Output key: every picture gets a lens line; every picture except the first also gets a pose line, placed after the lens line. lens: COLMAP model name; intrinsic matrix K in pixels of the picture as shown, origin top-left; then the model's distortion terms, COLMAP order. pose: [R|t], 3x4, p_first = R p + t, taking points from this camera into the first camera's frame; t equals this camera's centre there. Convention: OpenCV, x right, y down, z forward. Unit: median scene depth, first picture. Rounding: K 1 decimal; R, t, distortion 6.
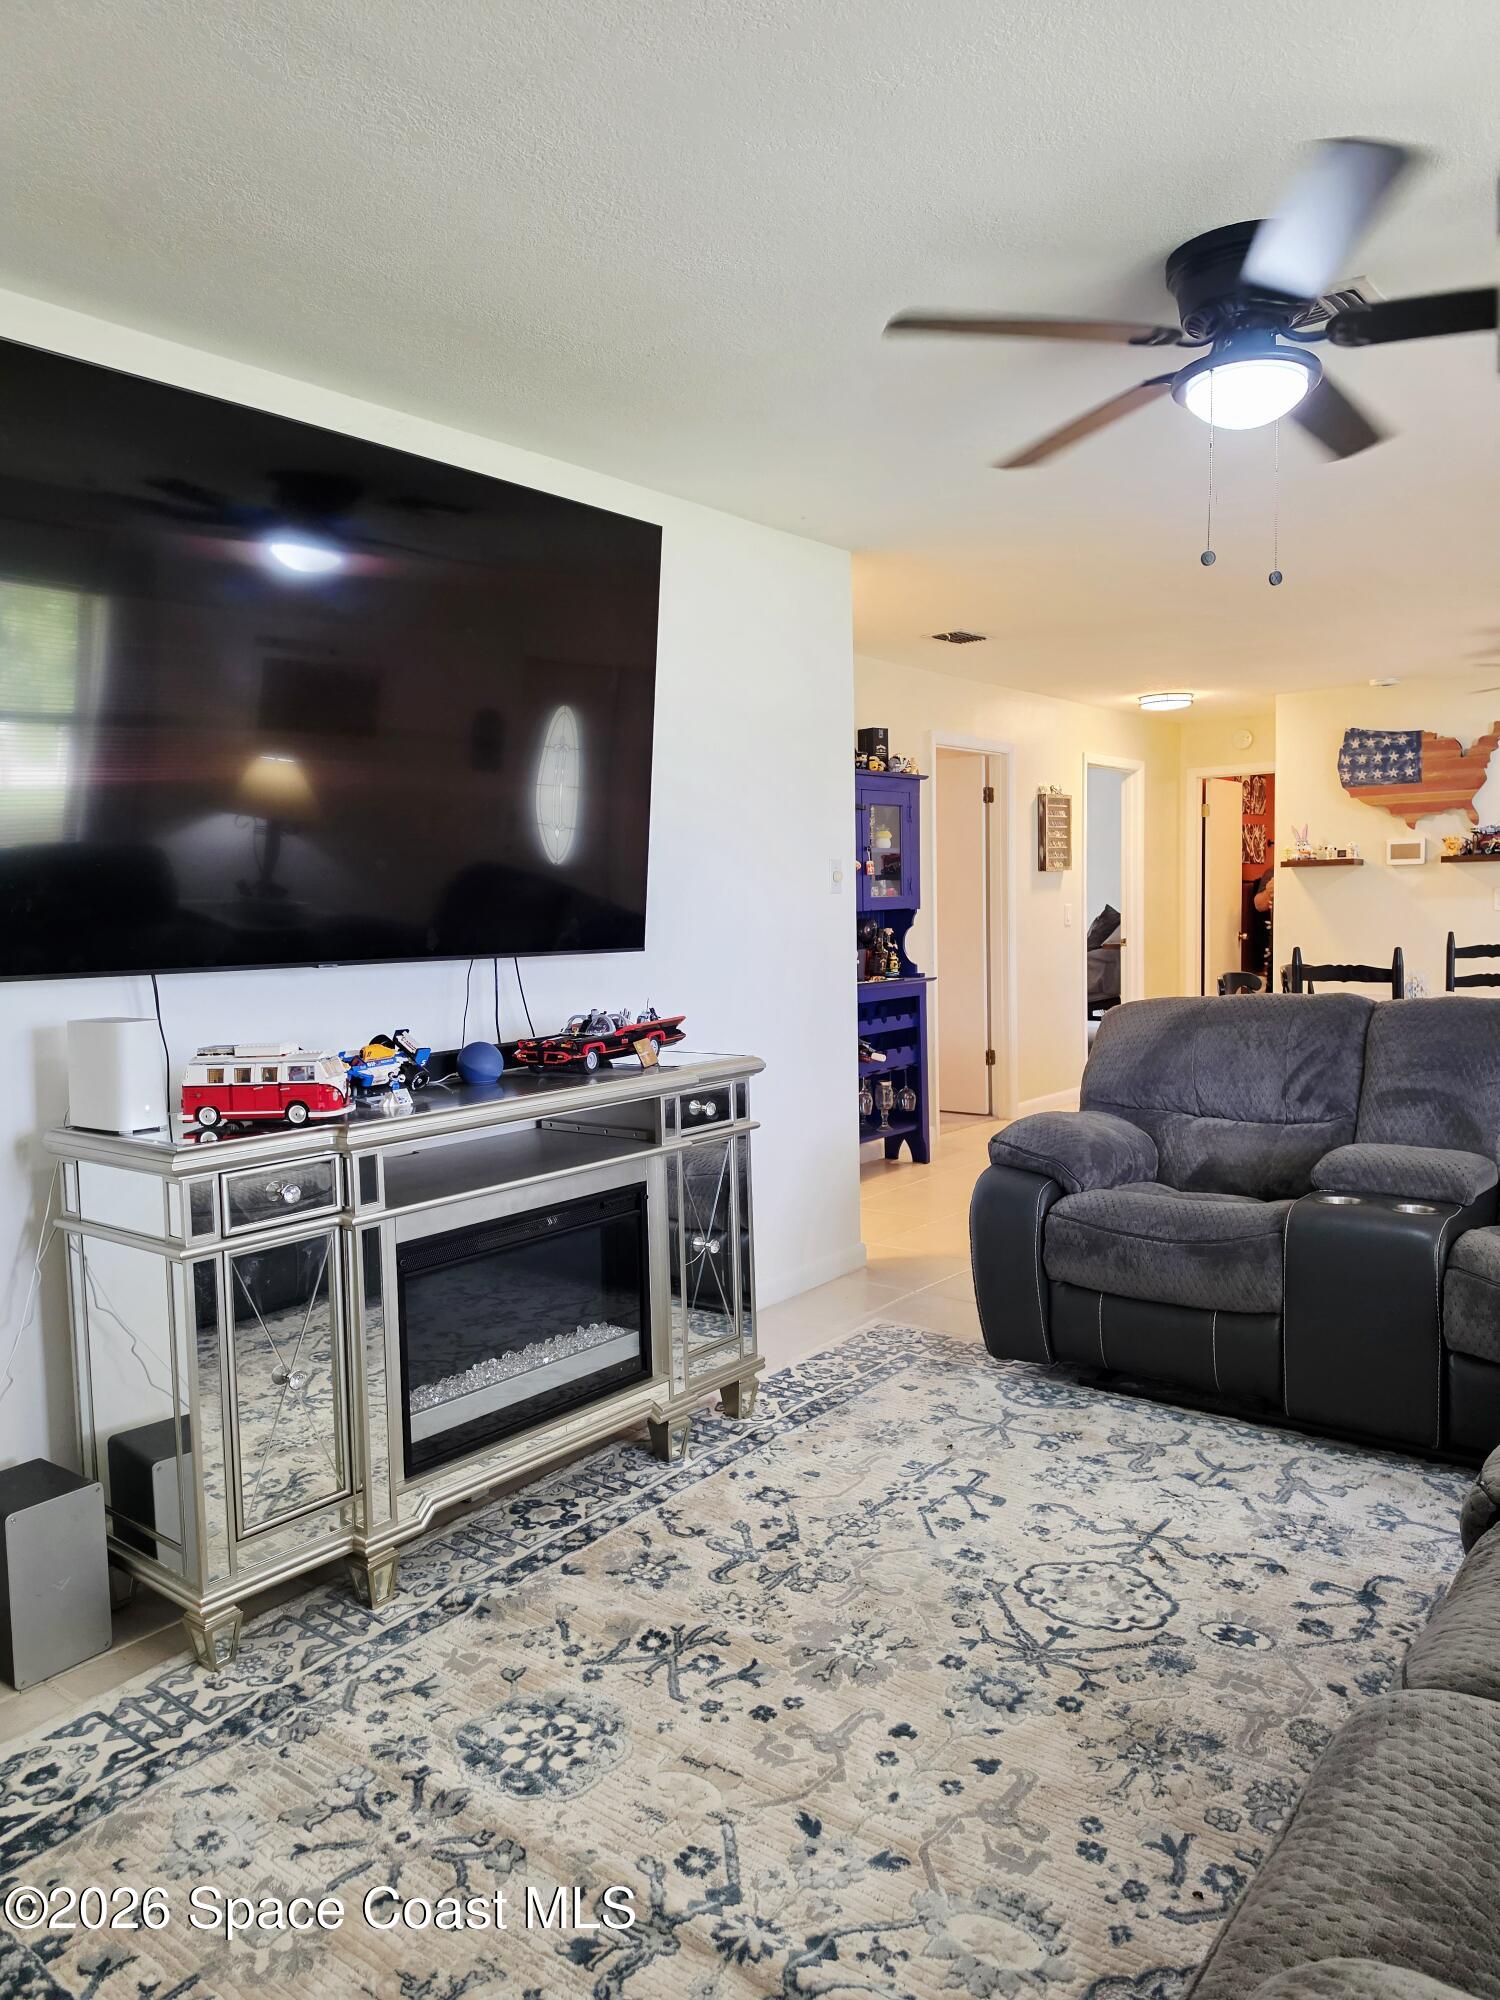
lens RADIAL K [[1382.0, 0, 757.9], [0, 1382.0, 989.3], [0, 0, 1]] dist [0.109327, -0.153956]
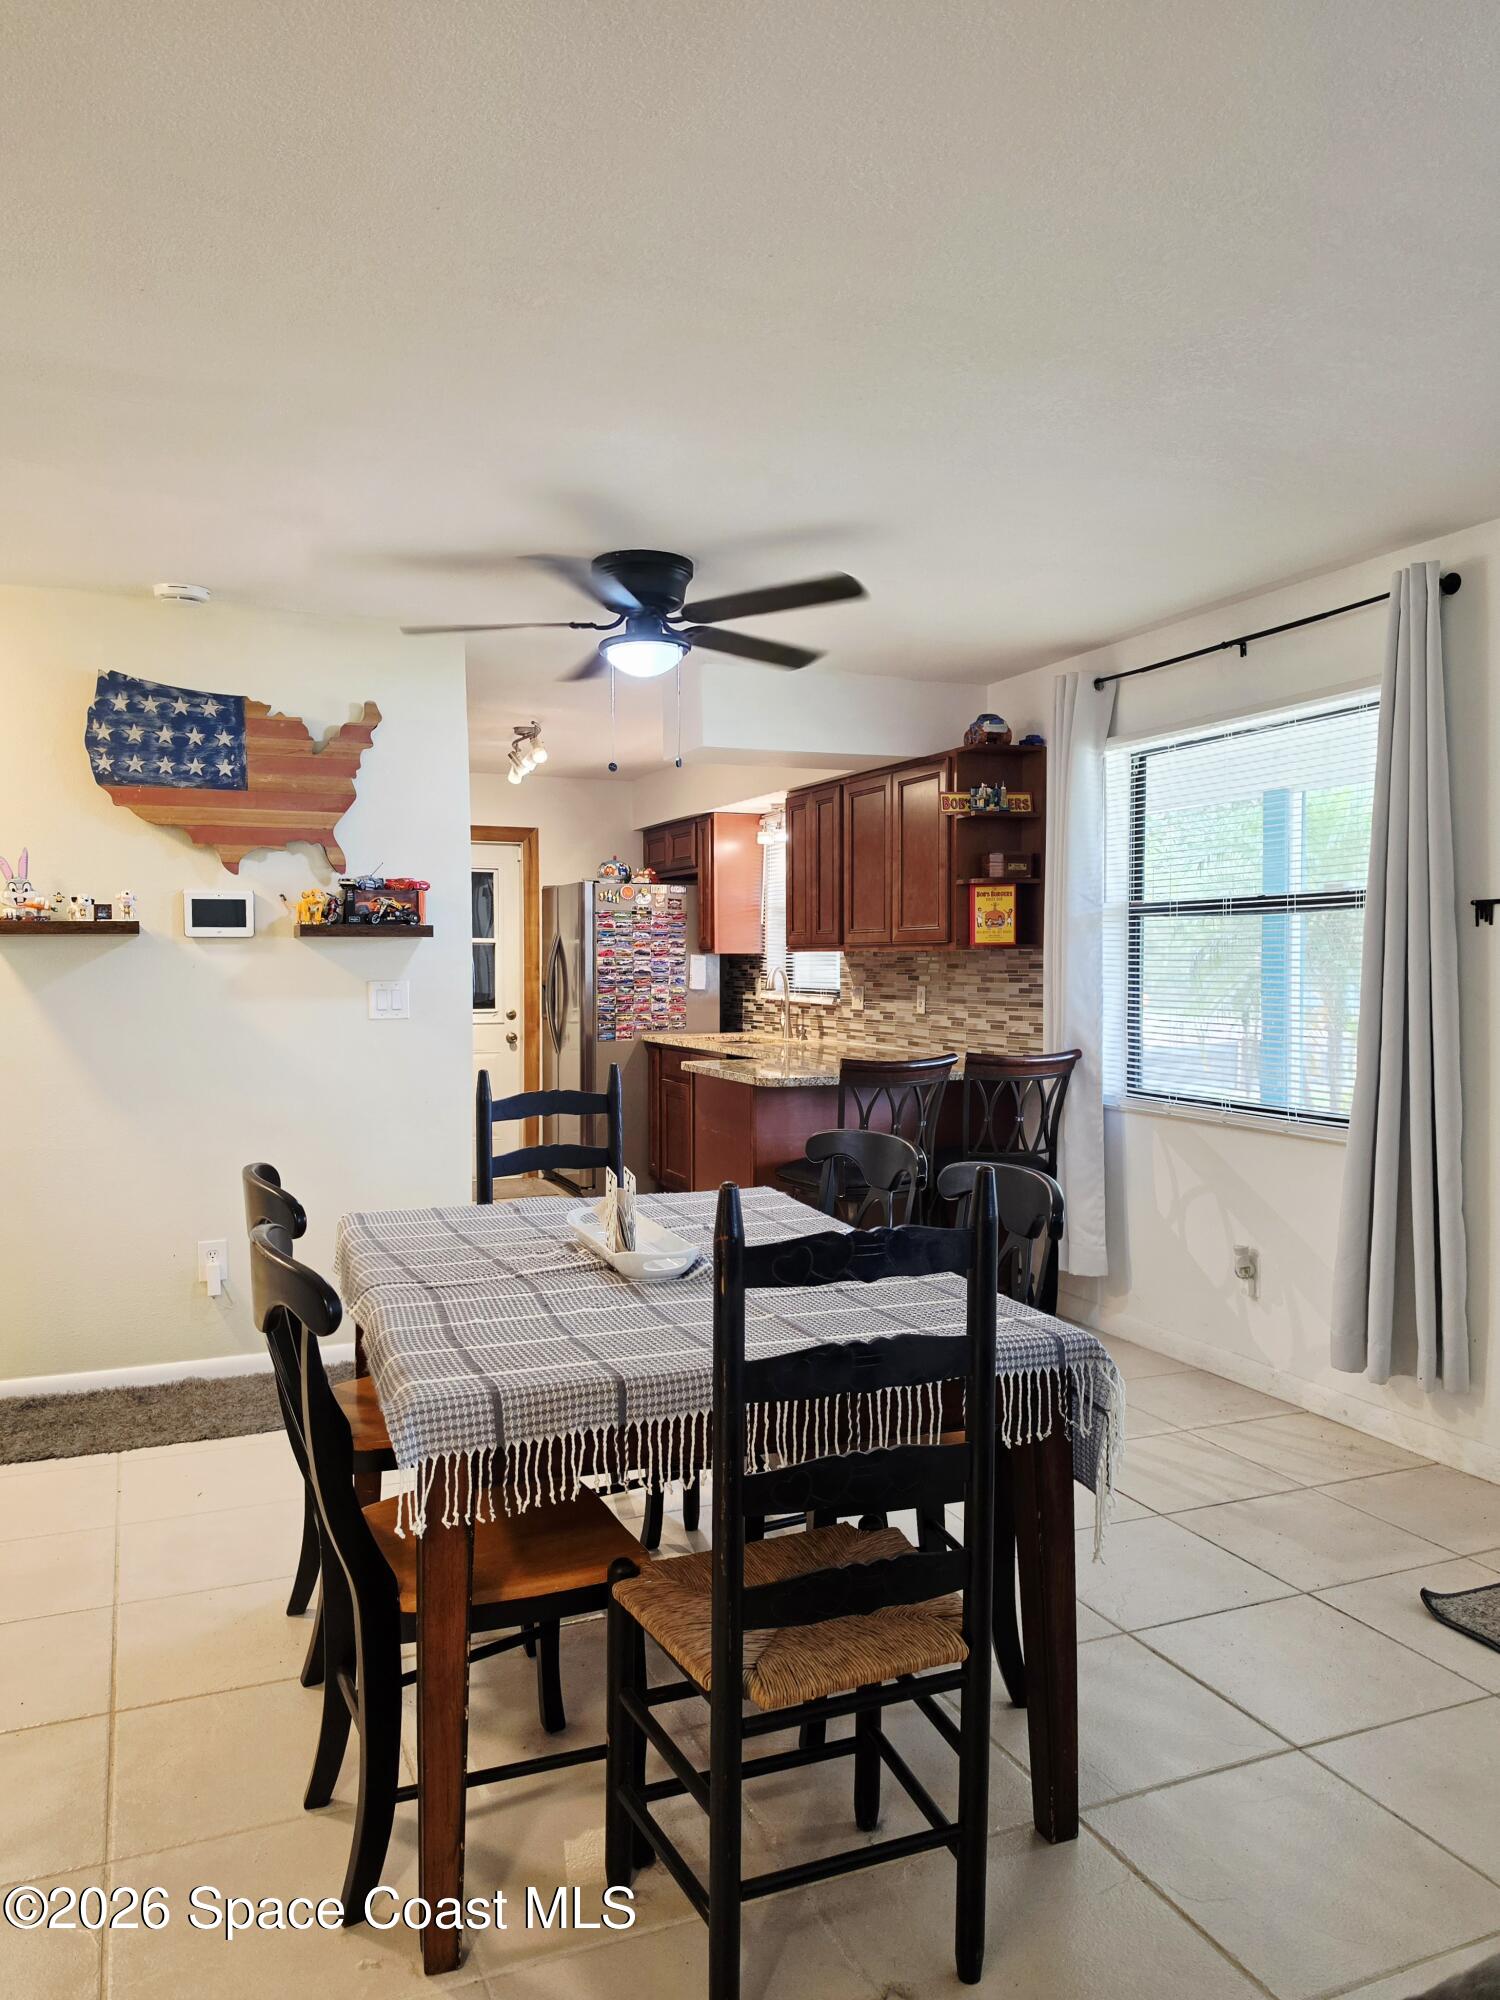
lens RADIAL K [[1418.6, 0, 750.0], [0, 1418.6, 1000.0], [0, 0, 1]] dist [0.133301, -0.190700]
pose [[0.483408, -0.008004, 0.875358, 0.219728], [0.052378, 0.998431, -0.019797, -0.136617], [-0.873827, 0.055420, 0.483069, 1.782745]]
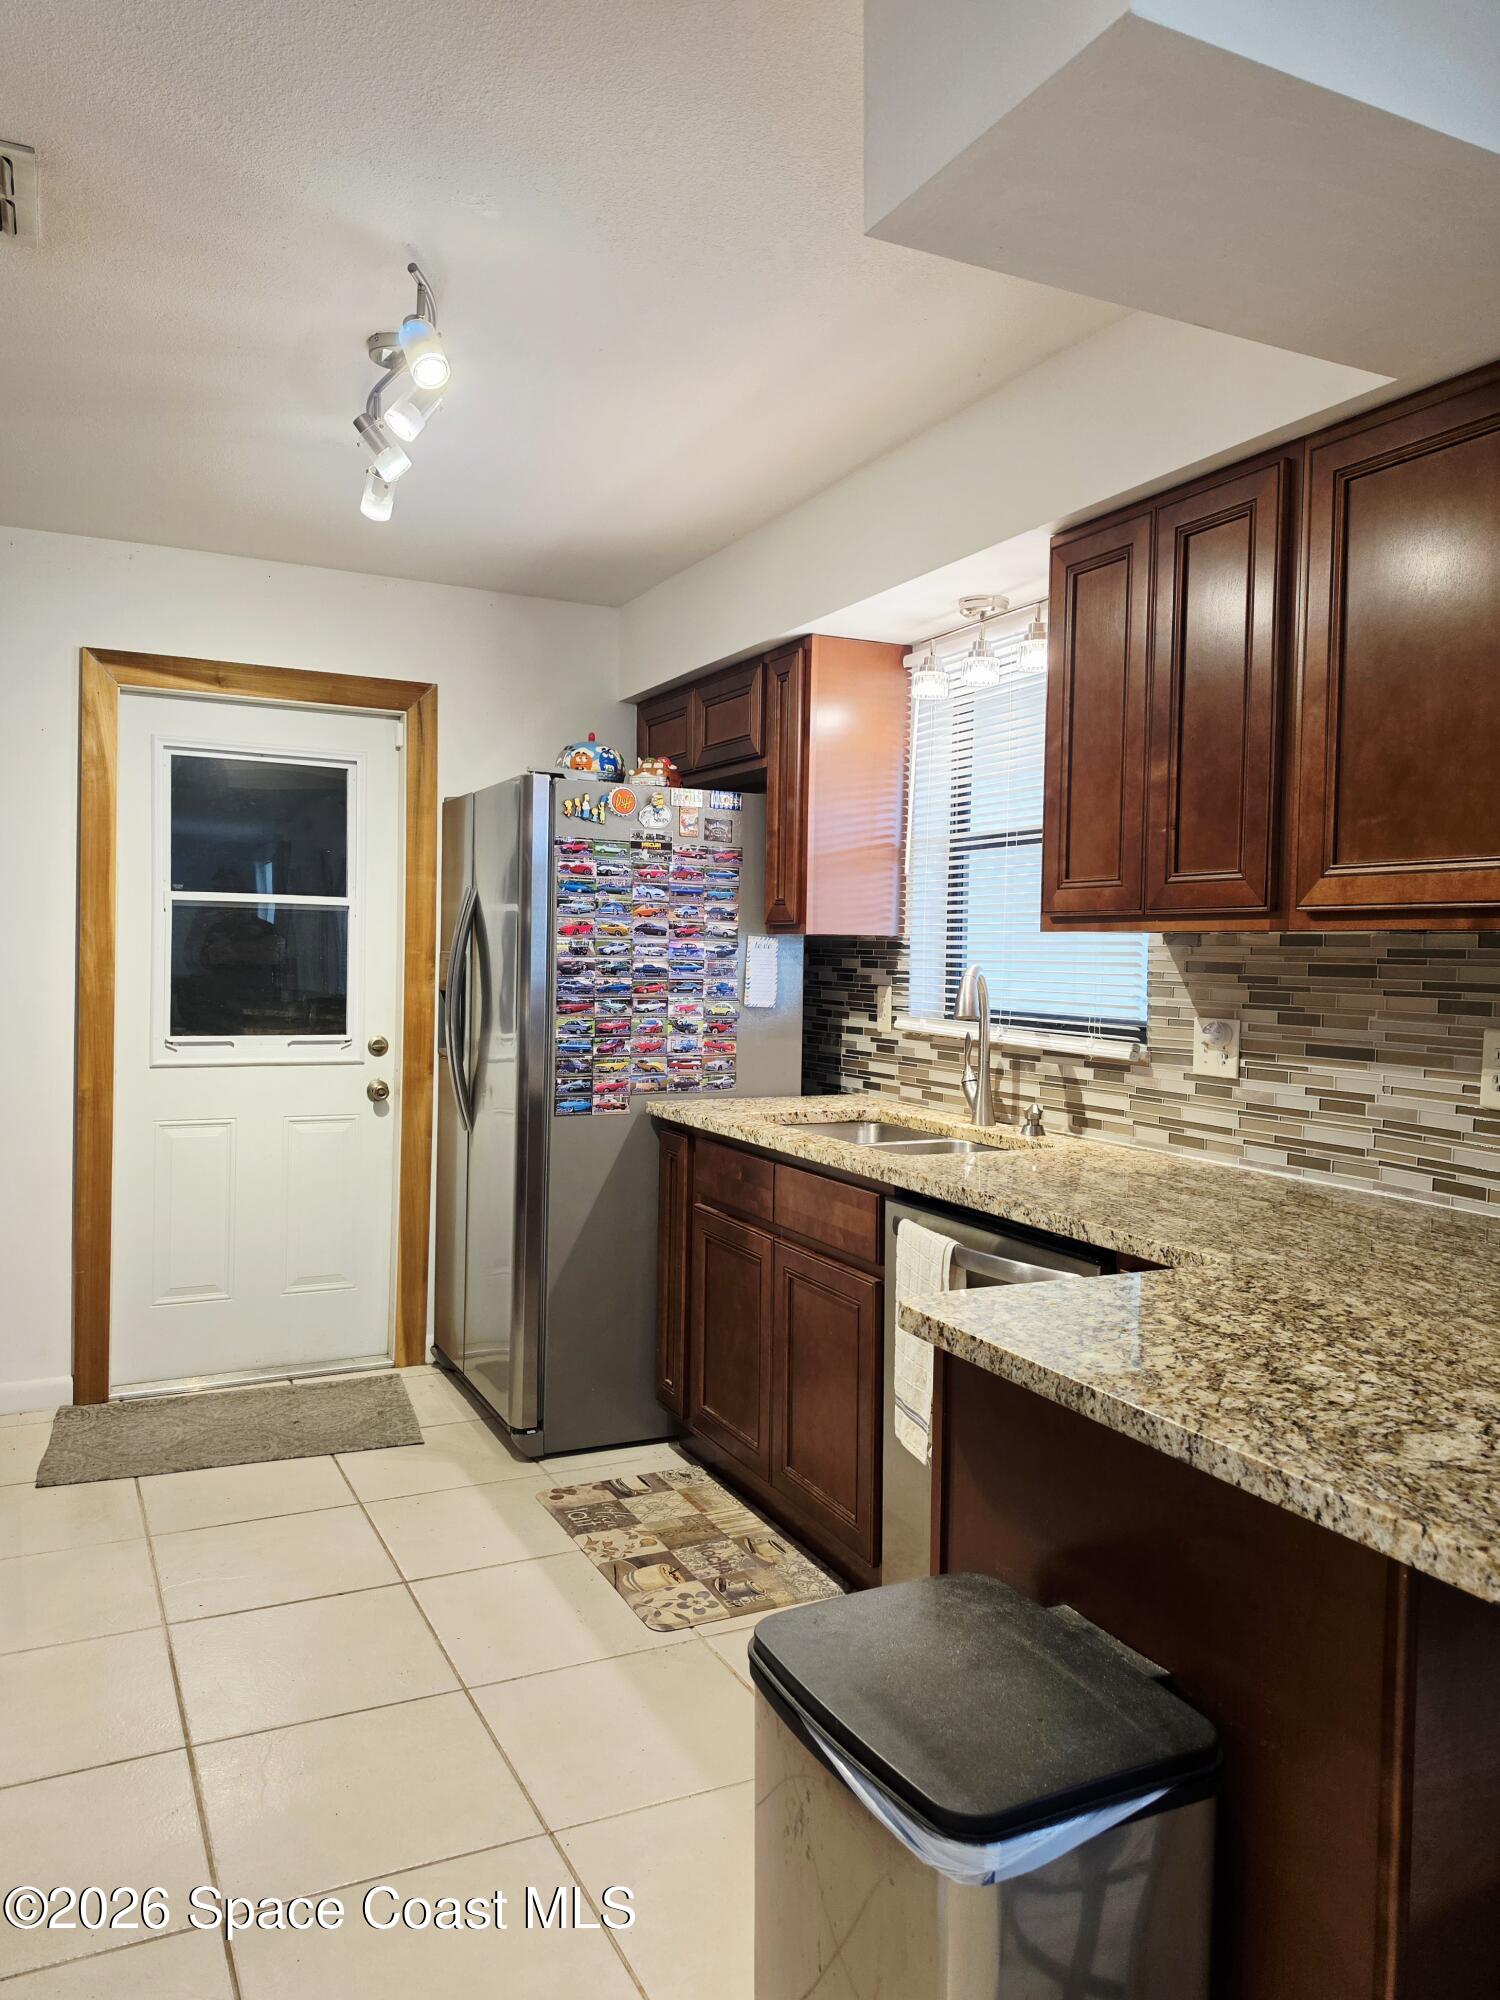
lens RADIAL K [[1418.6, 0, 750.0], [0, 1418.6, 1000.0], [0, 0, 1]] dist [0.133301, -0.190700]
pose [[0.430064, -0.005691, 0.902780, 1.563505], [0.034948, 0.999336, -0.010349, -0.223422], [-0.902122, 0.036001, 0.429977, 2.779924]]
